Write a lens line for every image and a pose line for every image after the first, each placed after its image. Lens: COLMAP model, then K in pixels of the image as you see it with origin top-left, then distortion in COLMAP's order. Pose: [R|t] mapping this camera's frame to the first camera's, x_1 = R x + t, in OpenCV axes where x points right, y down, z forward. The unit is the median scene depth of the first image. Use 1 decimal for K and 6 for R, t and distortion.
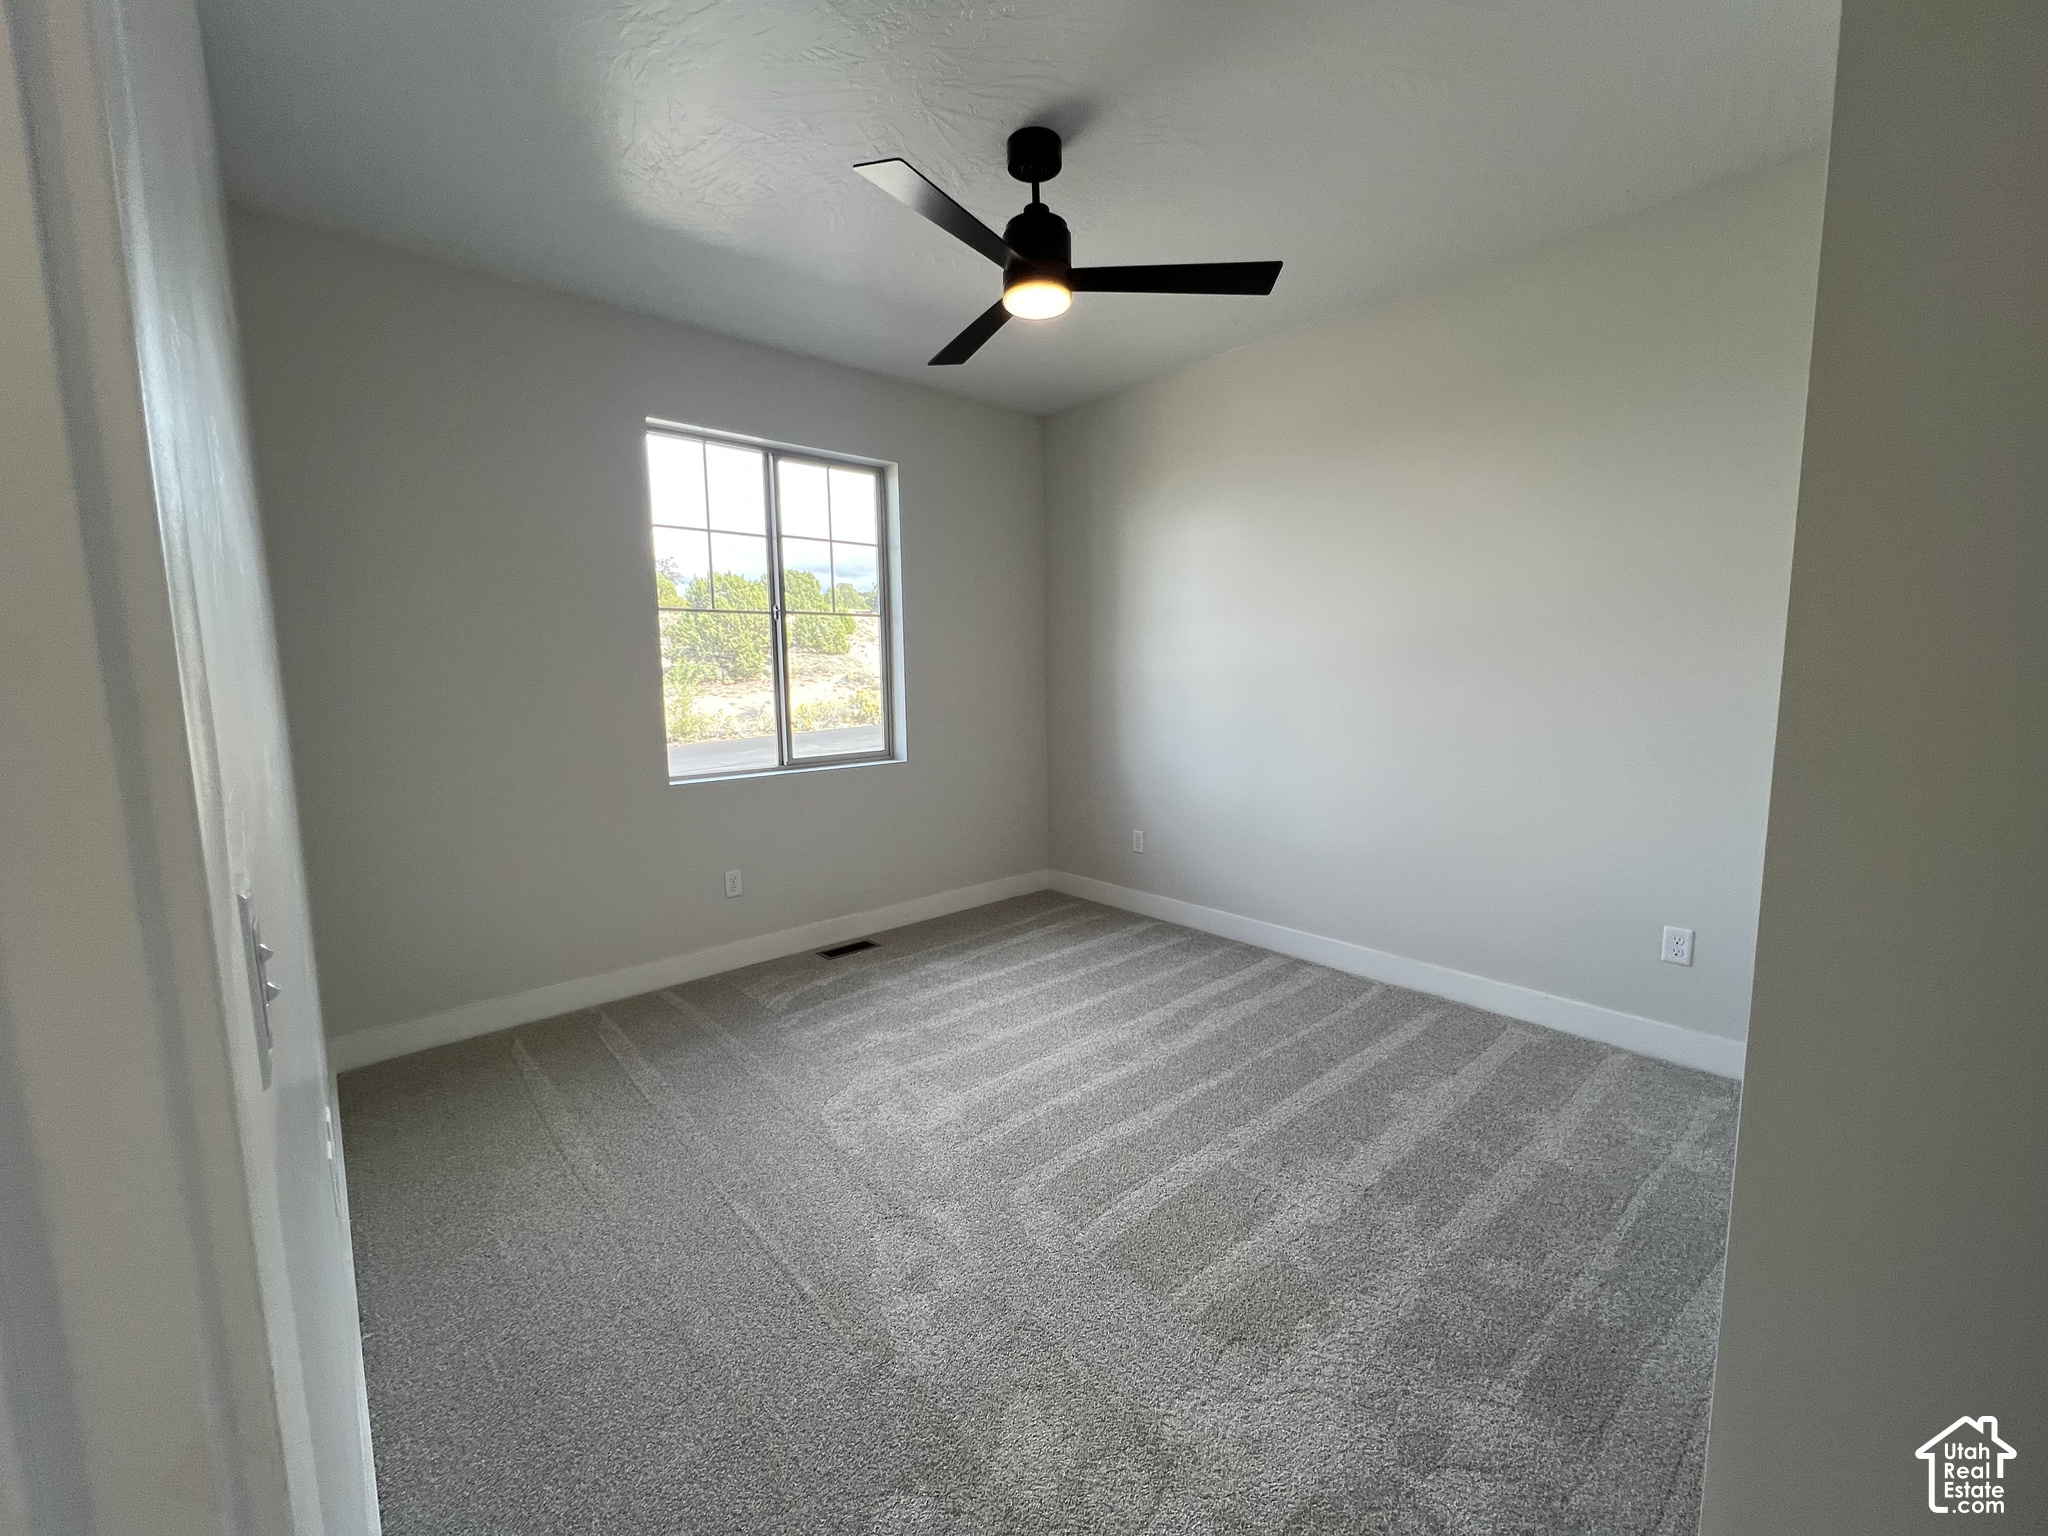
lens RADIAL K [[817.1, 0, 1024.0], [0, 817.1, 768.0], [0, 0, 1]] dist [-0.001335, -0.000042]
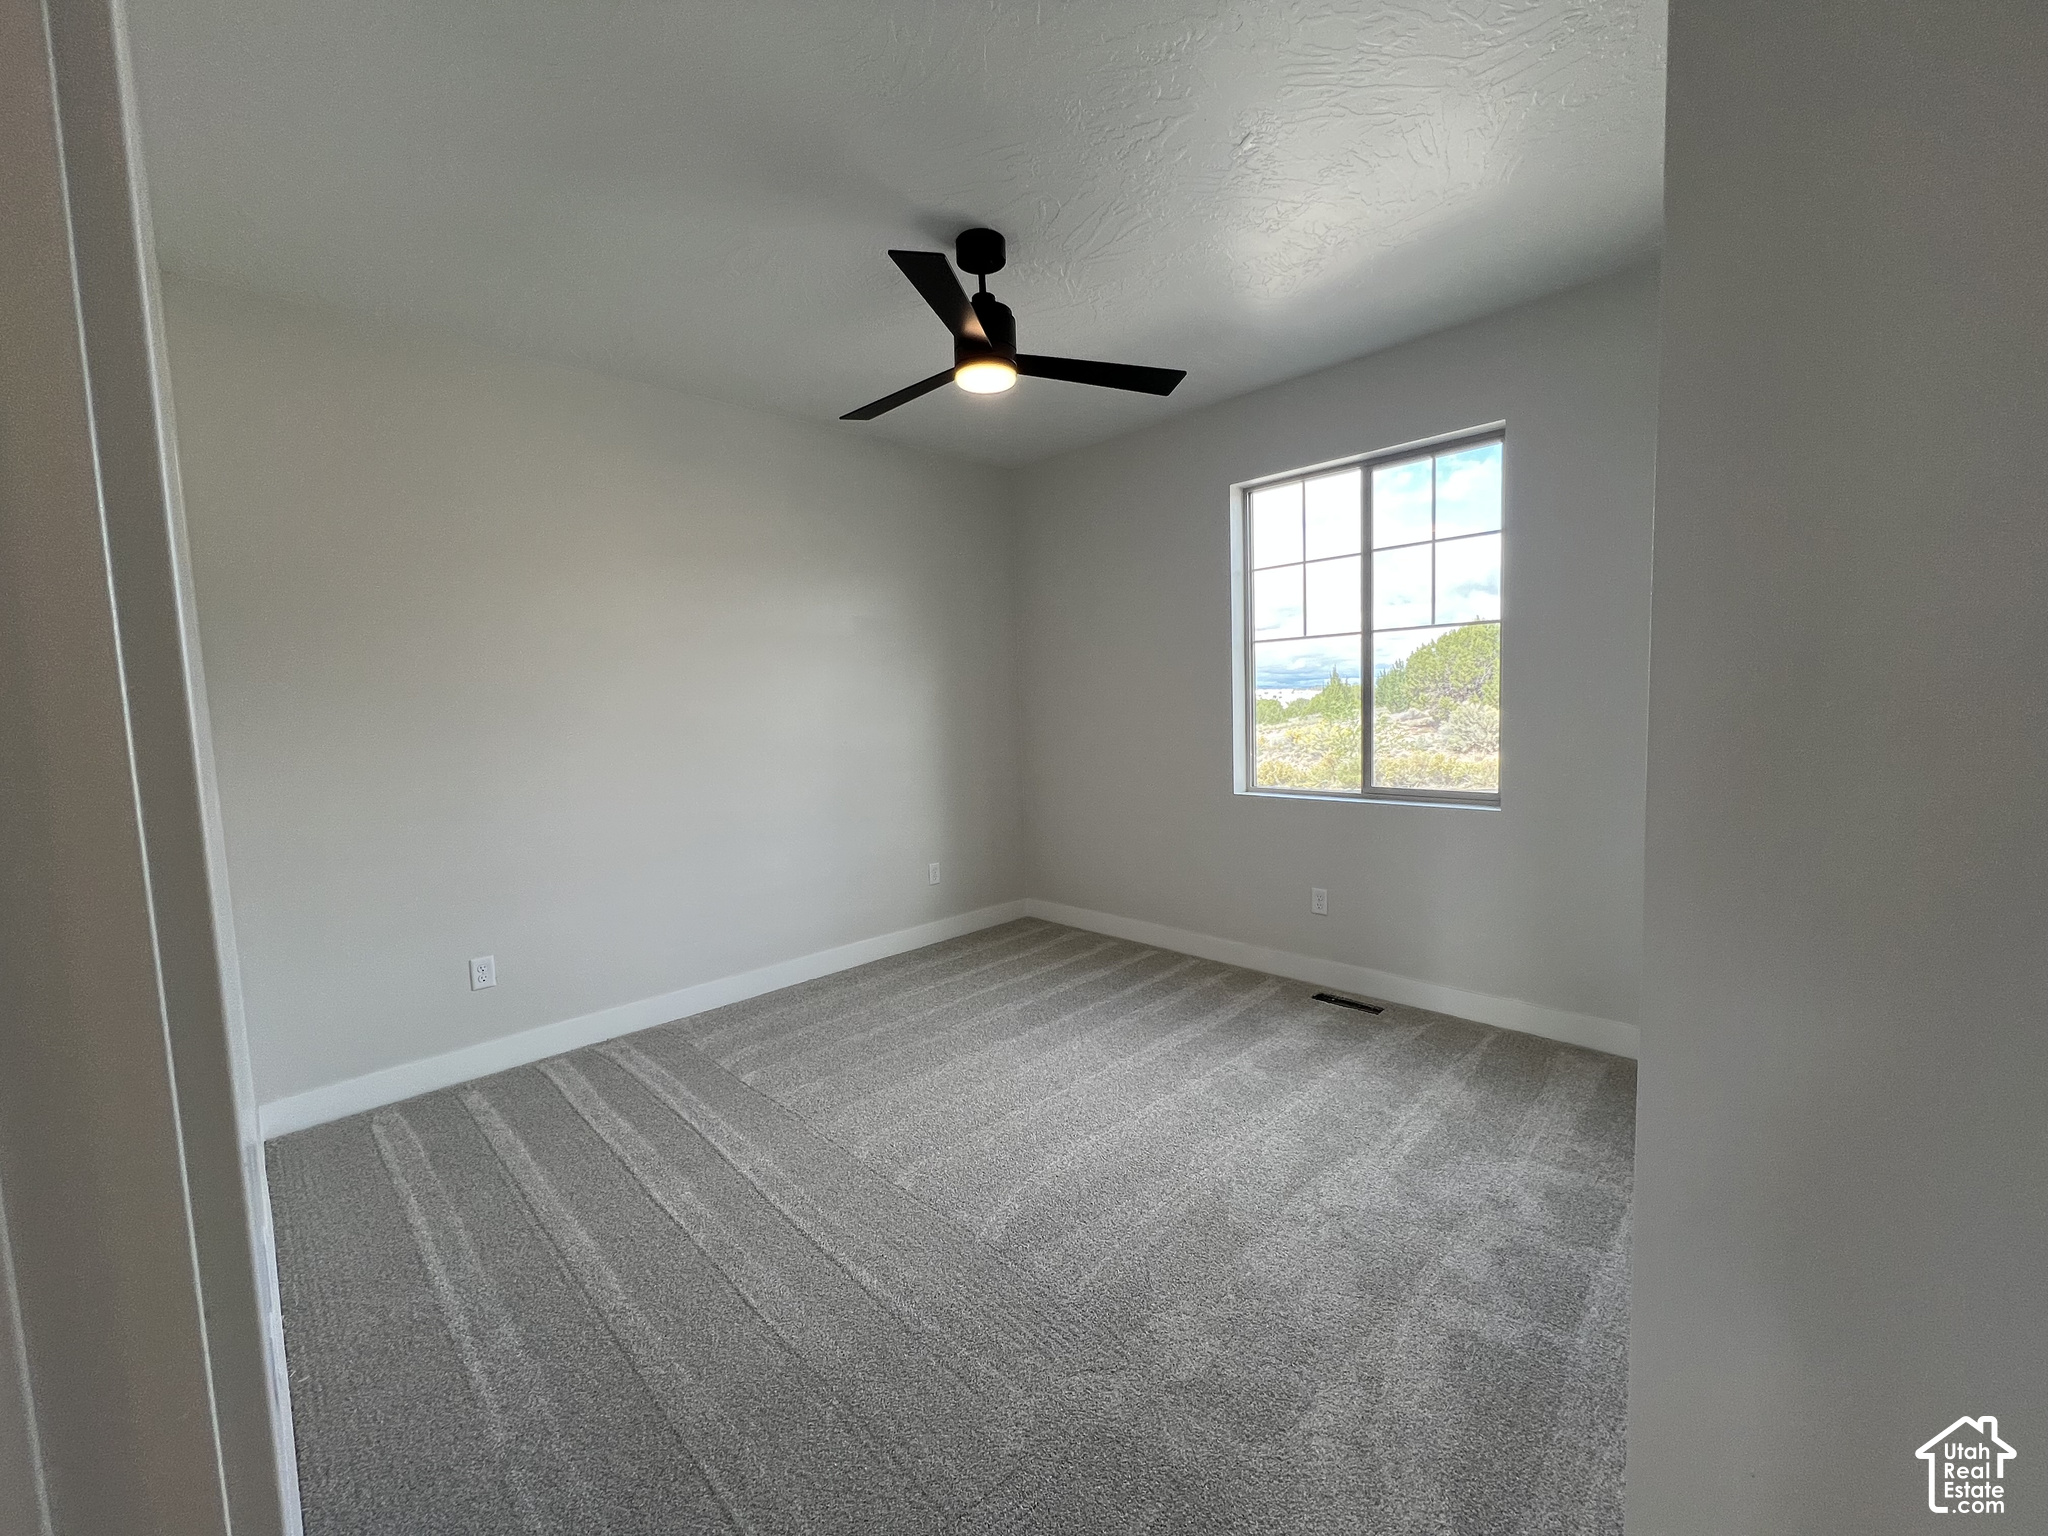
lens RADIAL K [[835.8, 0, 1024.0], [0, 835.8, 768.0], [0, 0, 1]] dist [-0.000223, -0.000016]
pose [[0.040021, 0.092714, -0.994888, 0.687141], [-0.092923, 0.991716, 0.088681, -0.086461], [0.994869, 0.088899, 0.048305, 0.593172]]
